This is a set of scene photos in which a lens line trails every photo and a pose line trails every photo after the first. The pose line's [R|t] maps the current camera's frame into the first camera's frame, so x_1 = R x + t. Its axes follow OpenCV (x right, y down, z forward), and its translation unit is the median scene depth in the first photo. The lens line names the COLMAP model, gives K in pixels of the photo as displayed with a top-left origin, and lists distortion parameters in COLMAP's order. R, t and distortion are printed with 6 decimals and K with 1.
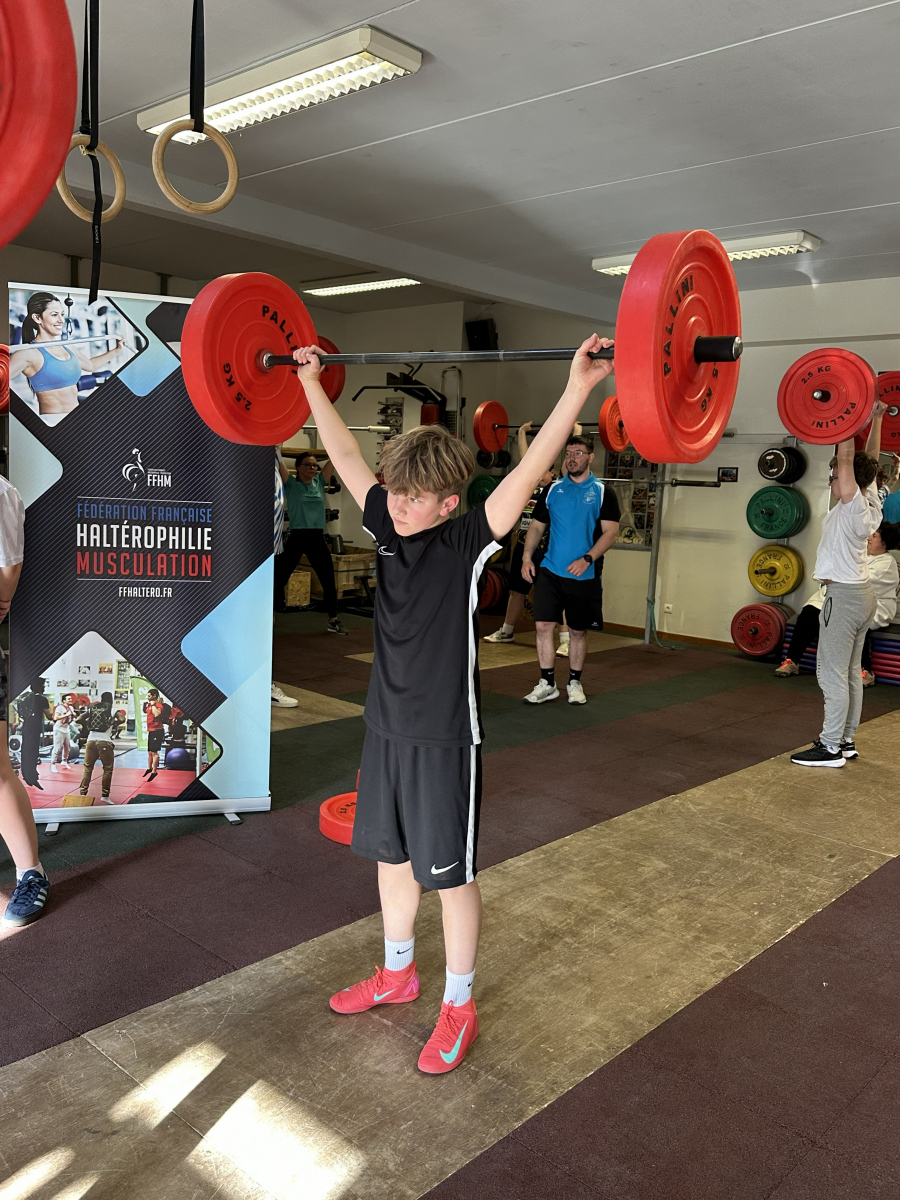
lens RADIAL K [[990.8, 0, 425.7], [0, 990.8, 609.2], [0, 0, 1]] dist [0.217748, -0.498739]
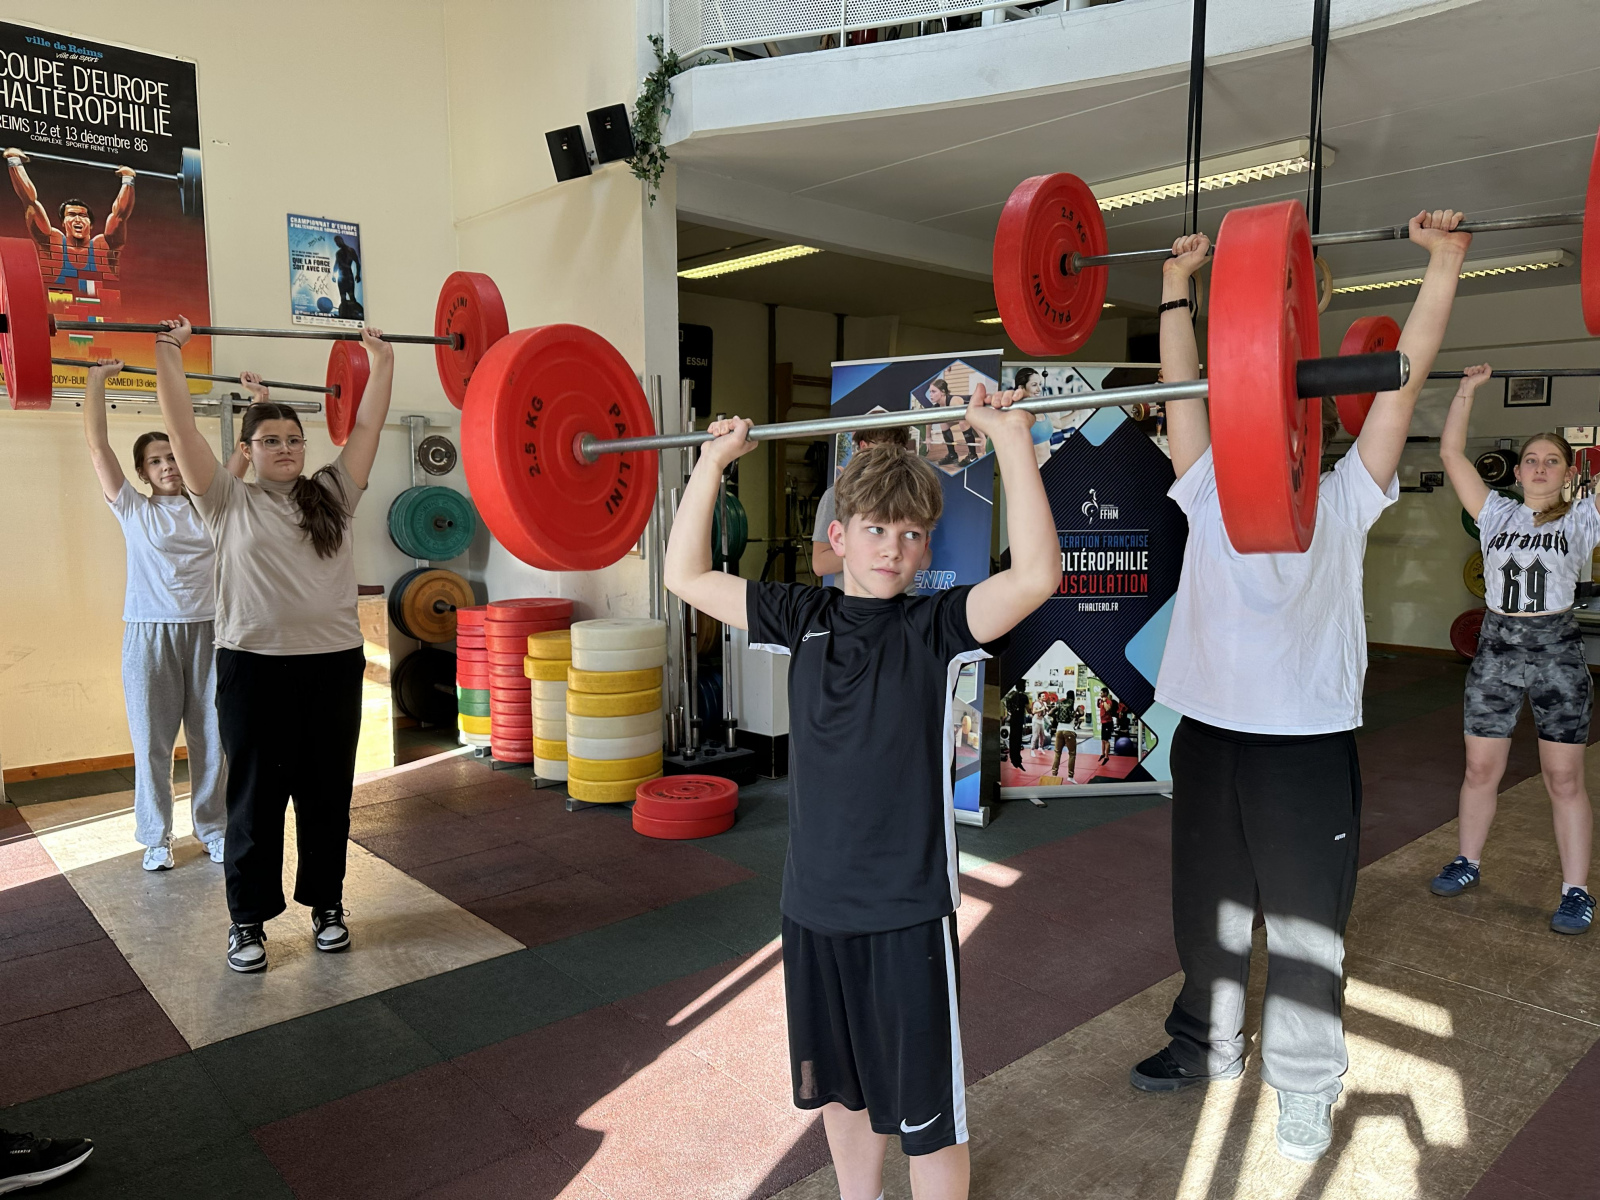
lens RADIAL K [[1106.0, 0, 800.1], [0, 1106.0, 615.0], [0, 0, 1]] dist [0.164503, -0.222495]
pose [[0.996195, -0.033411, -0.080495, -0.533629], [0.031727, 0.999252, -0.022108, 0.011115], [0.081174, 0.019470, 0.996510, -0.368214]]
